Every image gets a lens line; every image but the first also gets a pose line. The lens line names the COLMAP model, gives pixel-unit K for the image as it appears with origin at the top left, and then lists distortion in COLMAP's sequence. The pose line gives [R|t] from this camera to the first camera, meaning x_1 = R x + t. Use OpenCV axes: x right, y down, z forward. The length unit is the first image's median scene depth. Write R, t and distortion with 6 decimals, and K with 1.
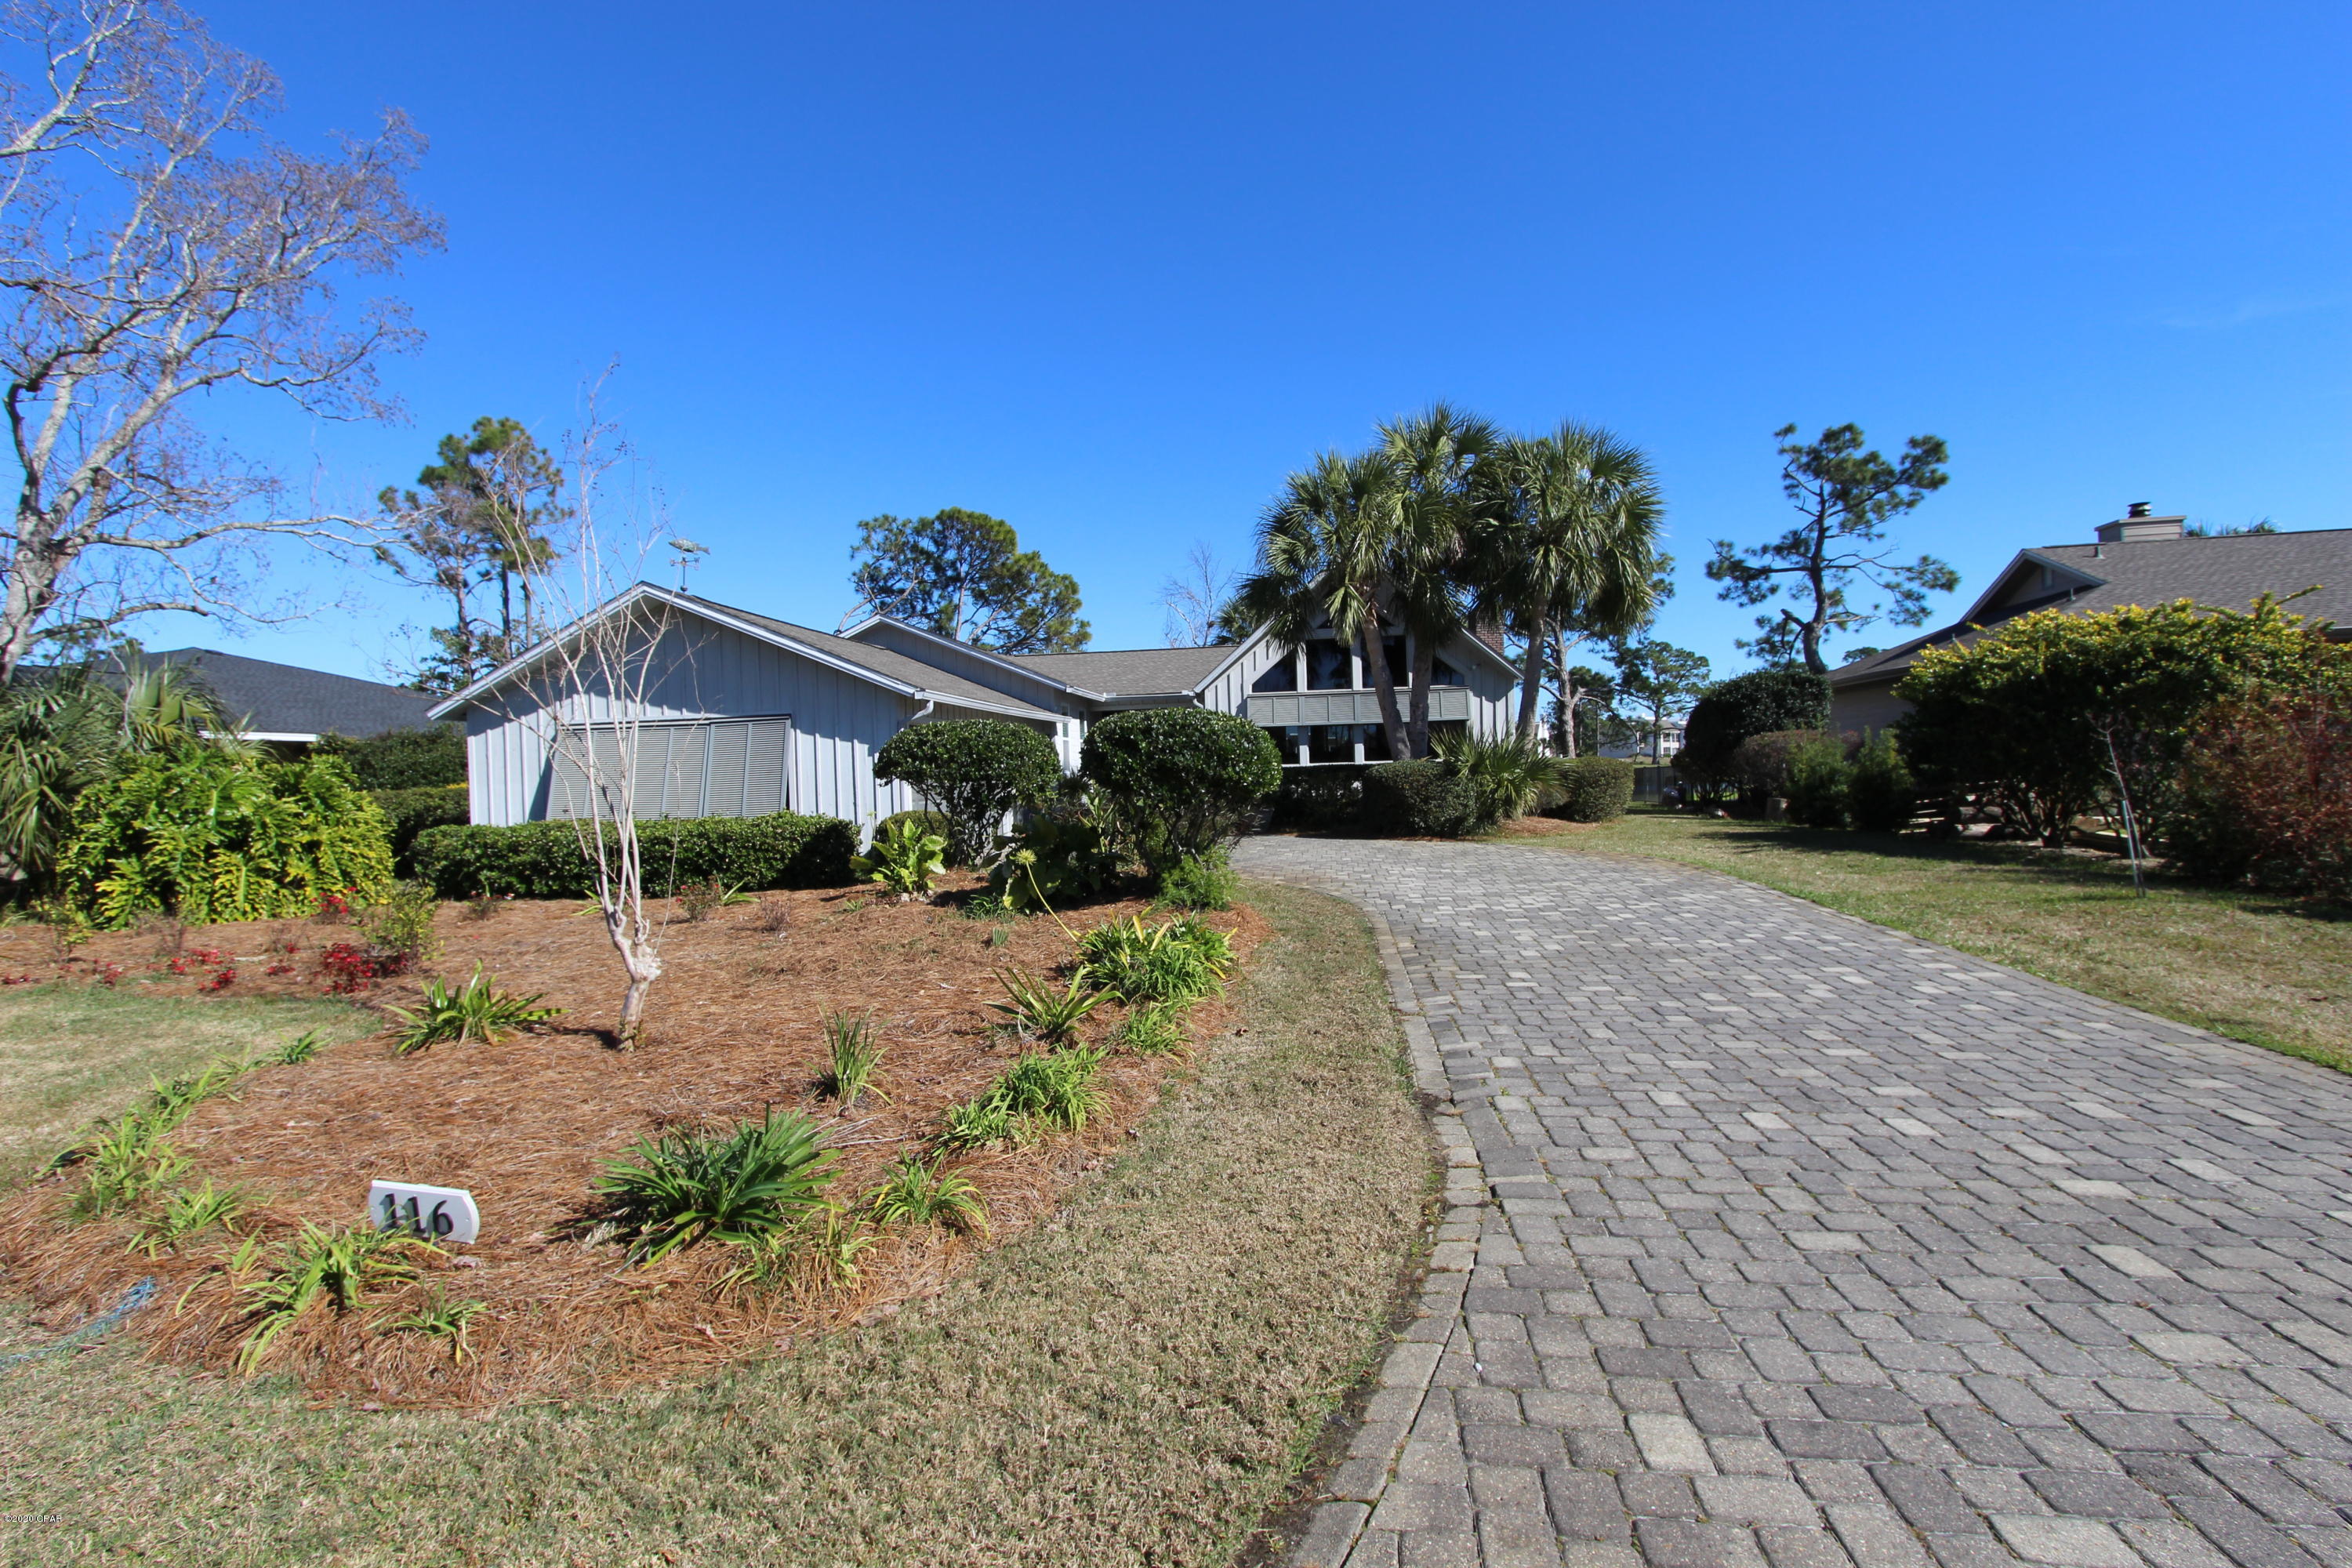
lens RADIAL K [[1102.2, 0, 1185.1], [0, 1102.2, 768.6], [0, 0, 1]] dist [-0.001218, -0.000194]
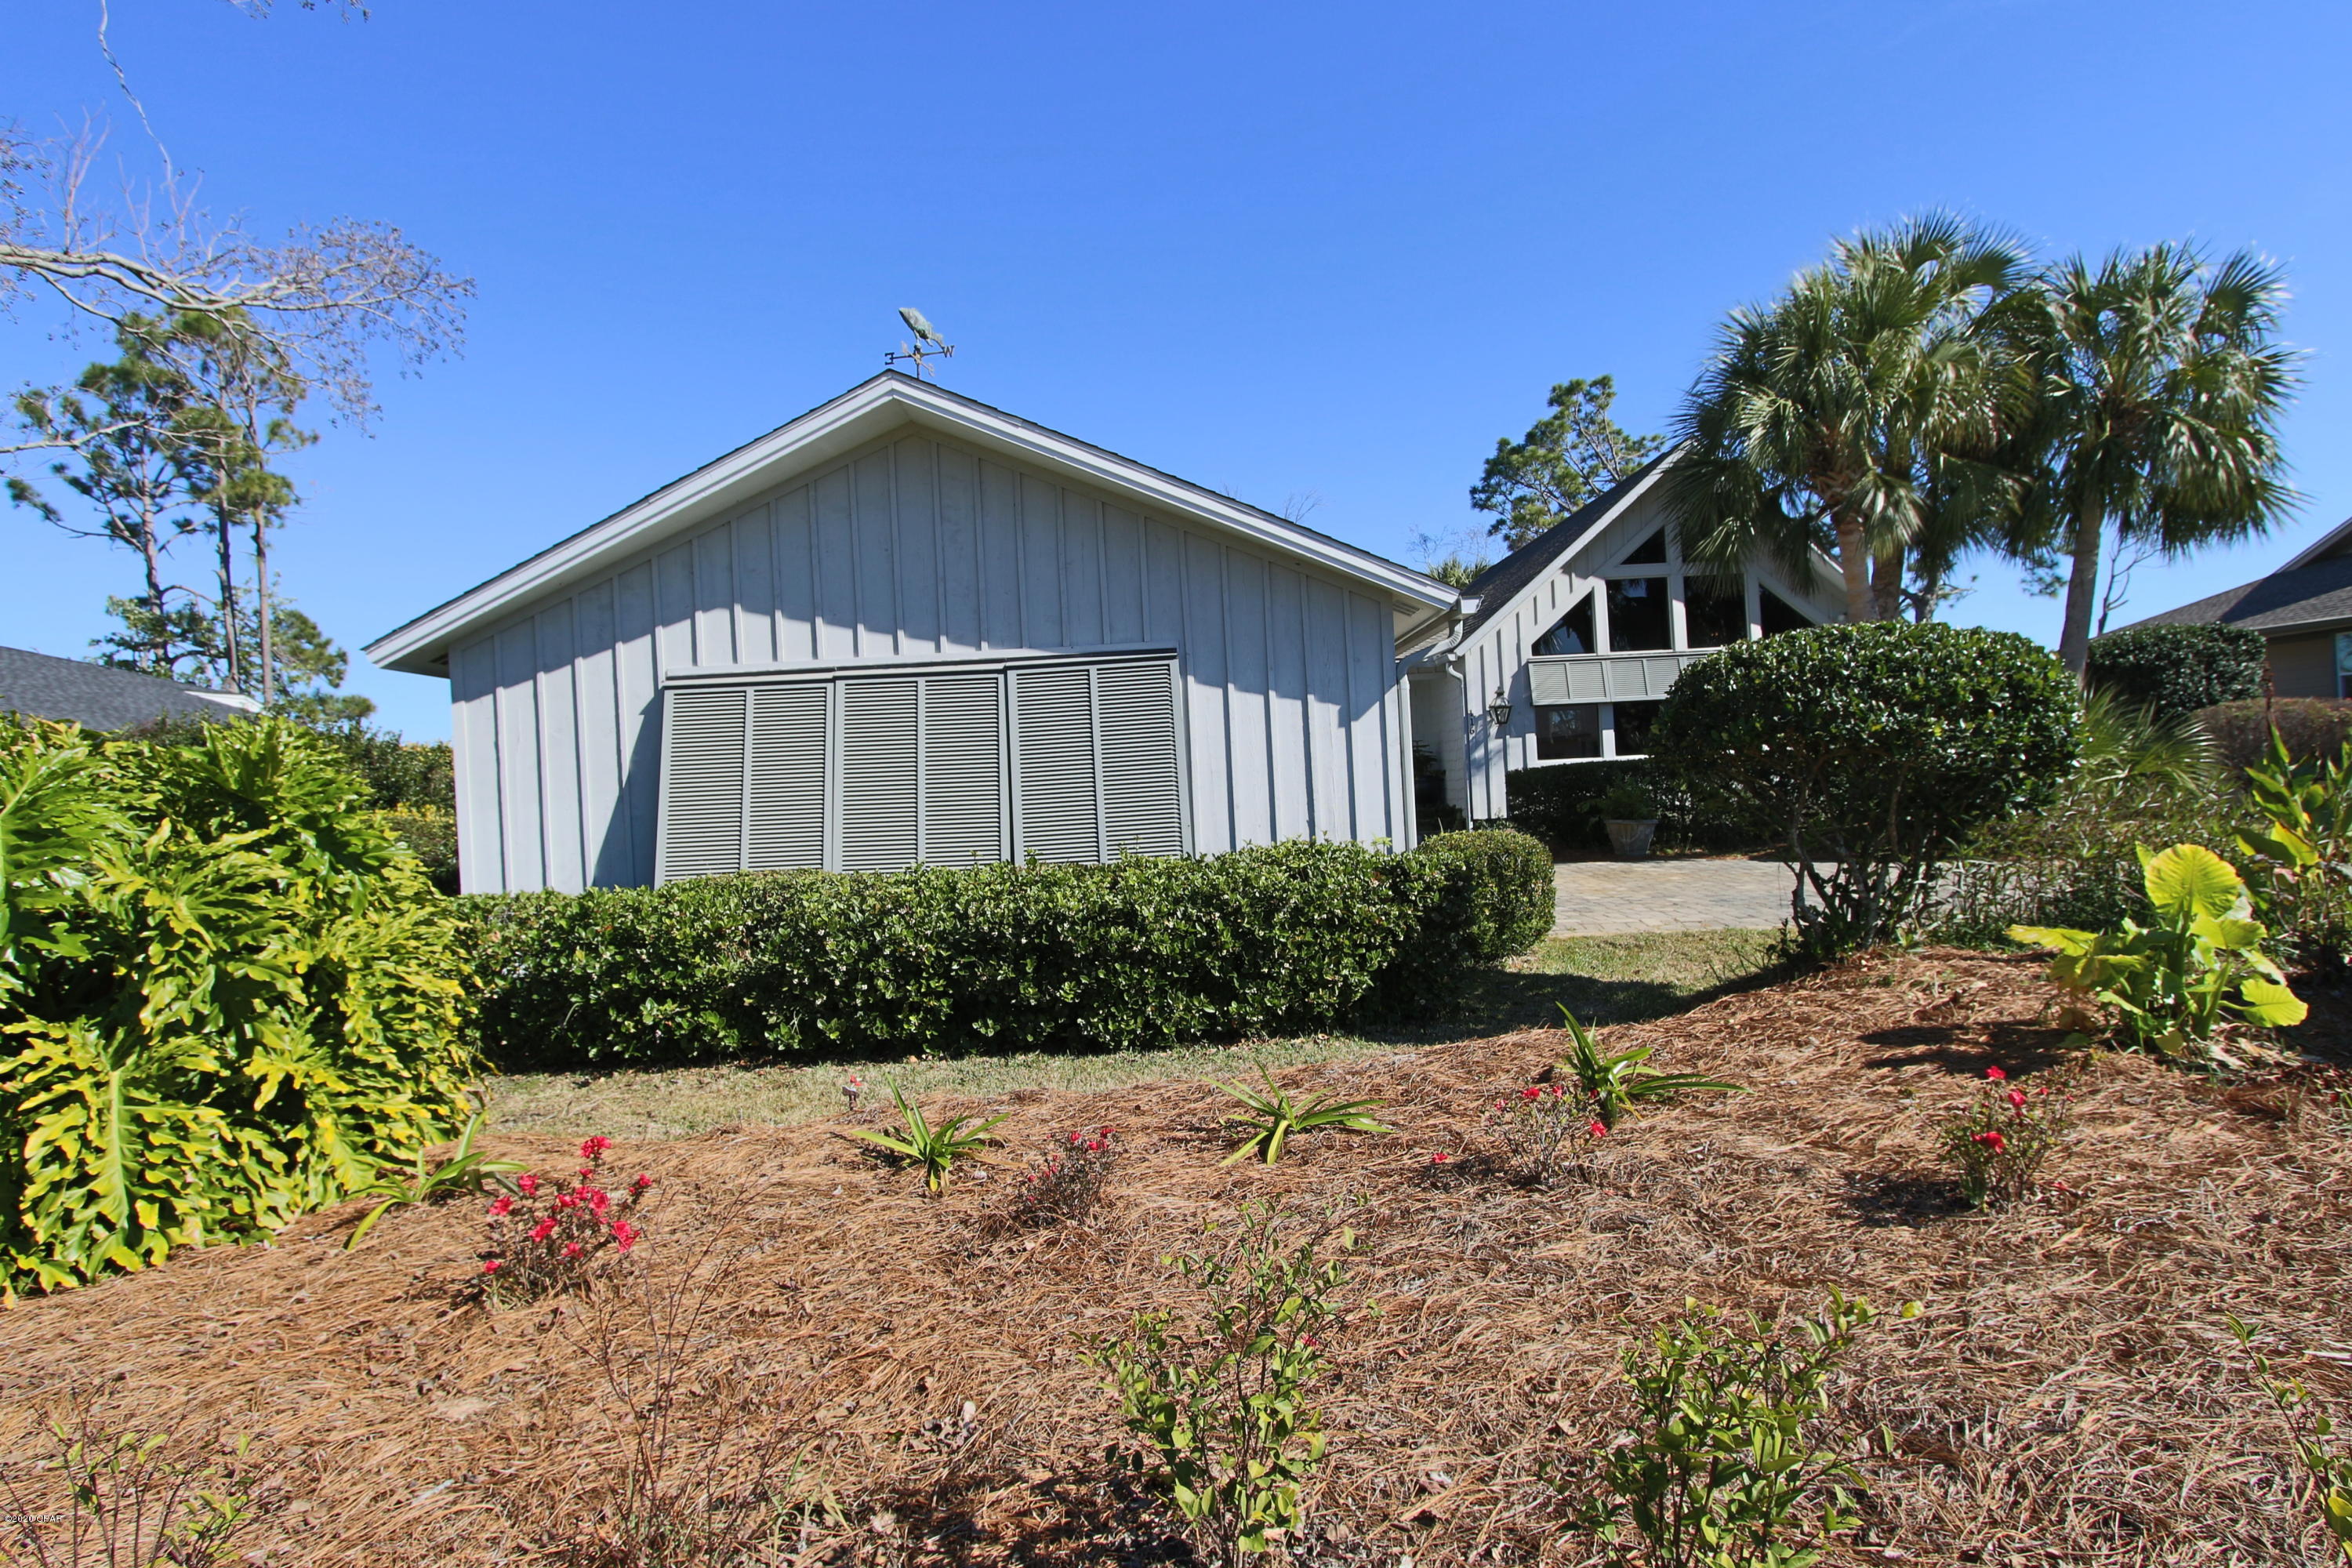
lens RADIAL K [[1196.4, 0, 1183.1], [0, 1196.4, 796.2], [0, 0, 1]] dist [-0.017423, -0.000975]
pose [[0.984192, -0.022457, 0.175675, -0.299750], [0.021456, 0.999741, 0.007591, 0.009673], [-0.175800, -0.003702, 0.984419, 0.306555]]
